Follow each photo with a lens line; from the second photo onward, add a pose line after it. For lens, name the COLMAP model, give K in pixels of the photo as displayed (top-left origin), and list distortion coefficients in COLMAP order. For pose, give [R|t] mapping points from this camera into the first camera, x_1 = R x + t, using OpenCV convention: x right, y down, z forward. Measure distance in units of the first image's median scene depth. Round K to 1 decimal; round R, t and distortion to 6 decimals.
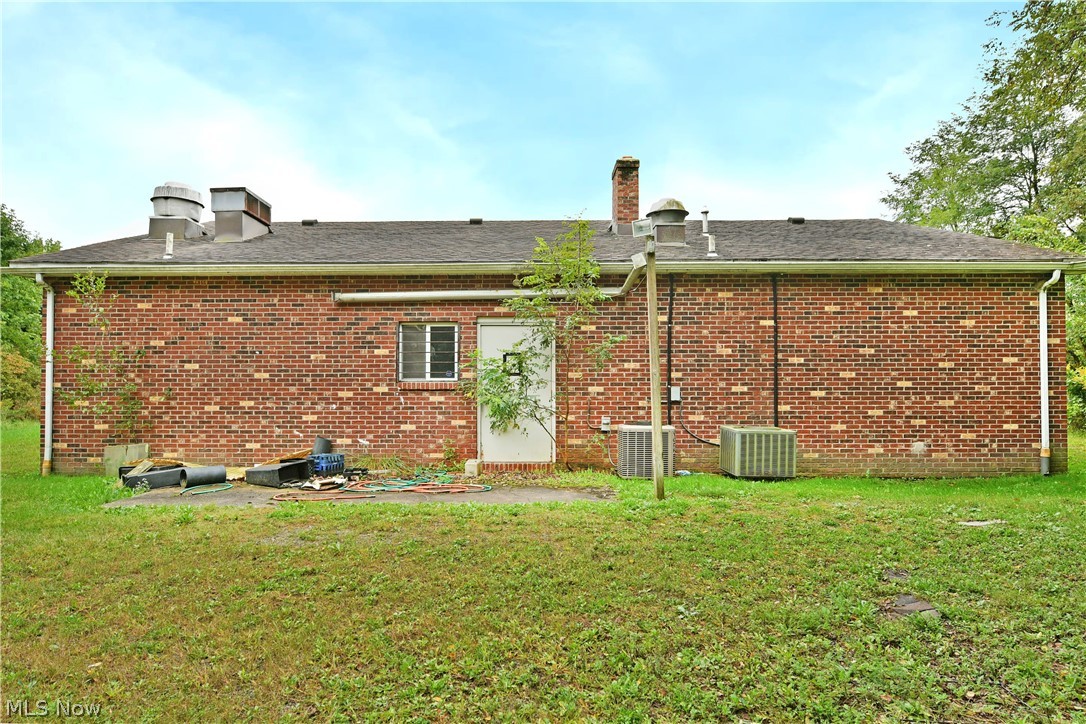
lens RADIAL K [[660.3, 0, 540.0], [0, 660.3, 360.4], [0, 0, 1]] dist [-0.011484, -0.004745]
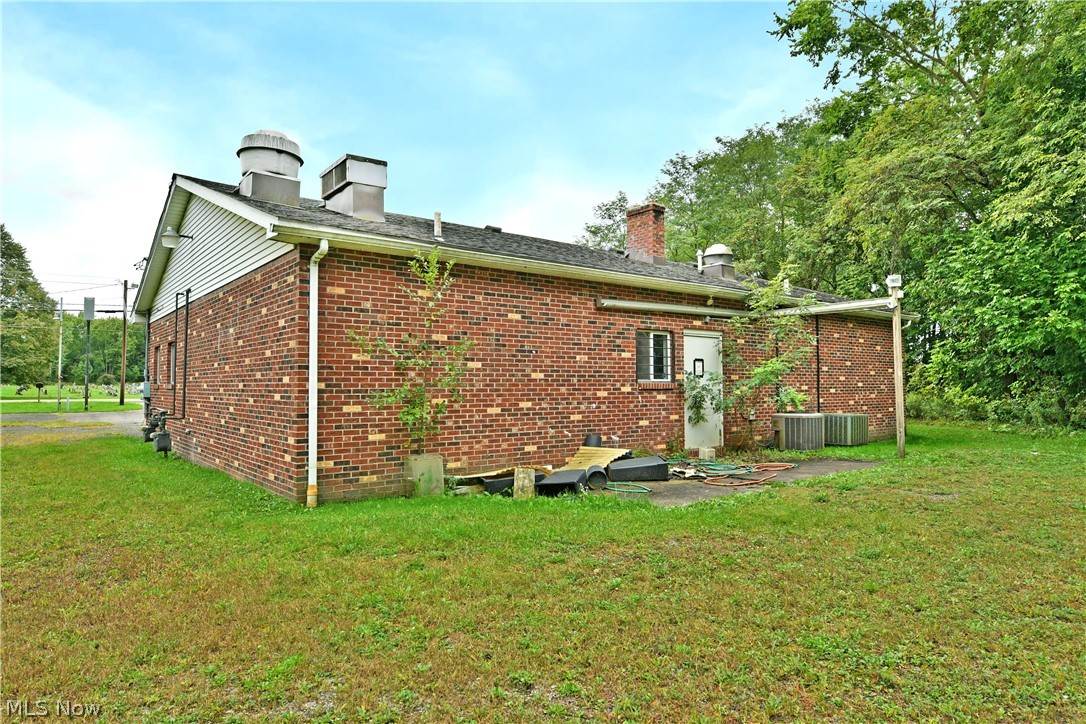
lens RADIAL K [[660.3, 0, 540.0], [0, 660.3, 360.4], [0, 0, 1]] dist [-0.011484, -0.004745]
pose [[0.770902, 0.023714, 0.636512, -1.042249], [-0.012179, 0.999673, -0.022493, 0.022344], [-0.636837, 0.009588, 0.770939, 0.243748]]
